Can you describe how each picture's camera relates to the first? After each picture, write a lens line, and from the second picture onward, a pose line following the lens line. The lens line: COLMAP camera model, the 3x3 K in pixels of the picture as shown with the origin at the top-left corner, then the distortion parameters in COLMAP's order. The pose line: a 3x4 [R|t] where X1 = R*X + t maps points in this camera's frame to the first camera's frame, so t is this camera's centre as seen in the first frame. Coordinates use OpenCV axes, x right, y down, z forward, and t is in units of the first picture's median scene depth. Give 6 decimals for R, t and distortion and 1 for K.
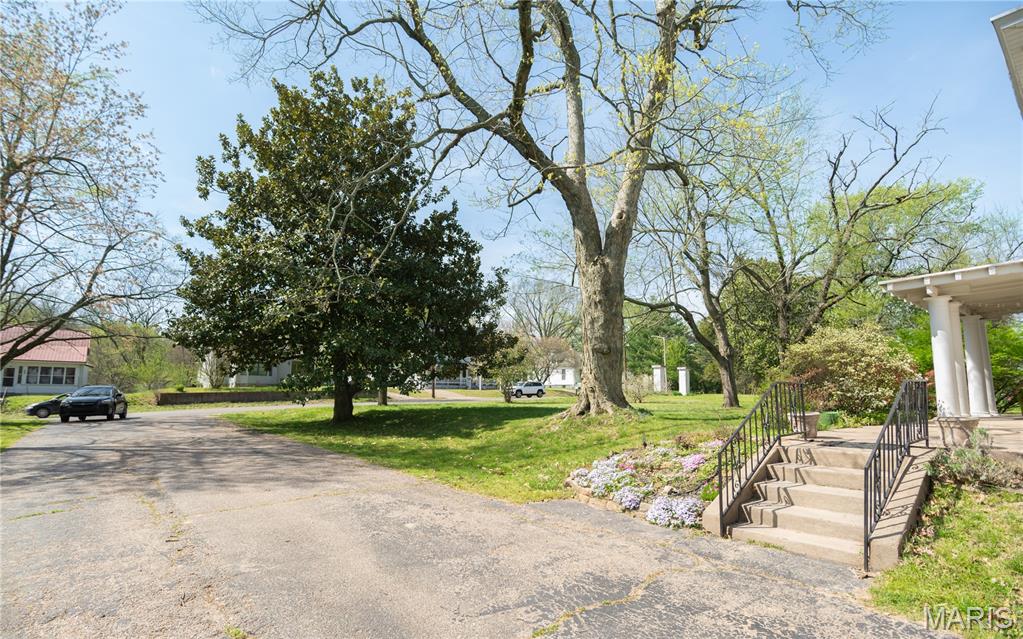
lens RADIAL K [[508.5, 0, 509.4], [0, 508.5, 336.8], [0, 0, 1]] dist [-0.014311, -0.000947]
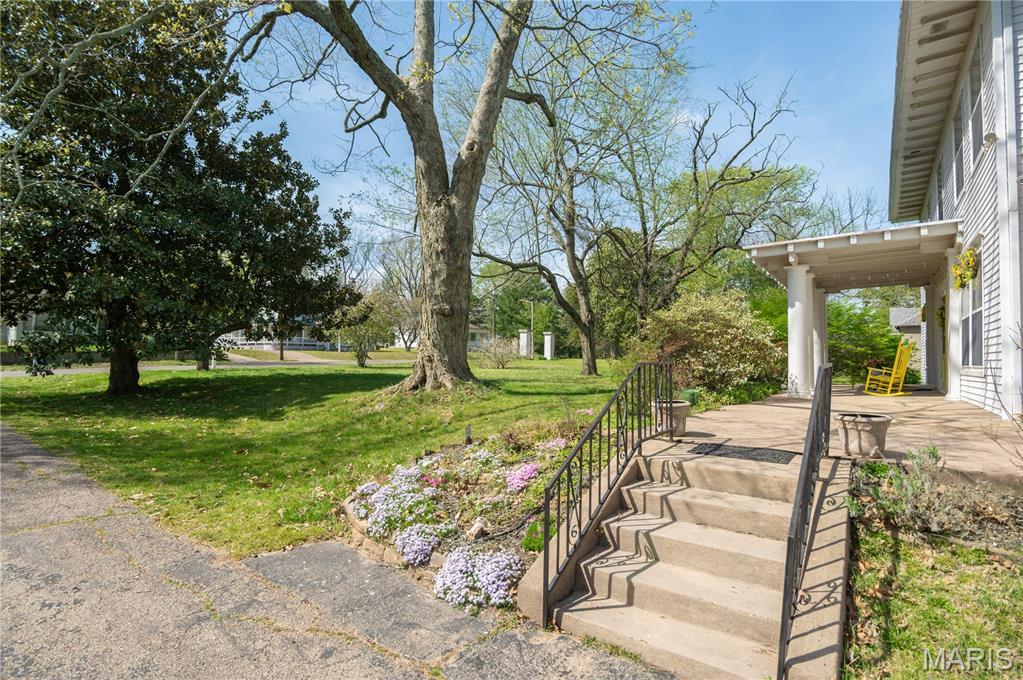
lens RADIAL K [[505.6, 0, 510.4], [0, 505.6, 342.6], [0, 0, 1]] dist [-0.015196, -0.000214]
pose [[0.969281, 0.016566, 0.245396, 0.078695], [-0.037662, 0.995959, 0.081525, 0.005391], [-0.243054, -0.088263, 0.965989, 0.160415]]
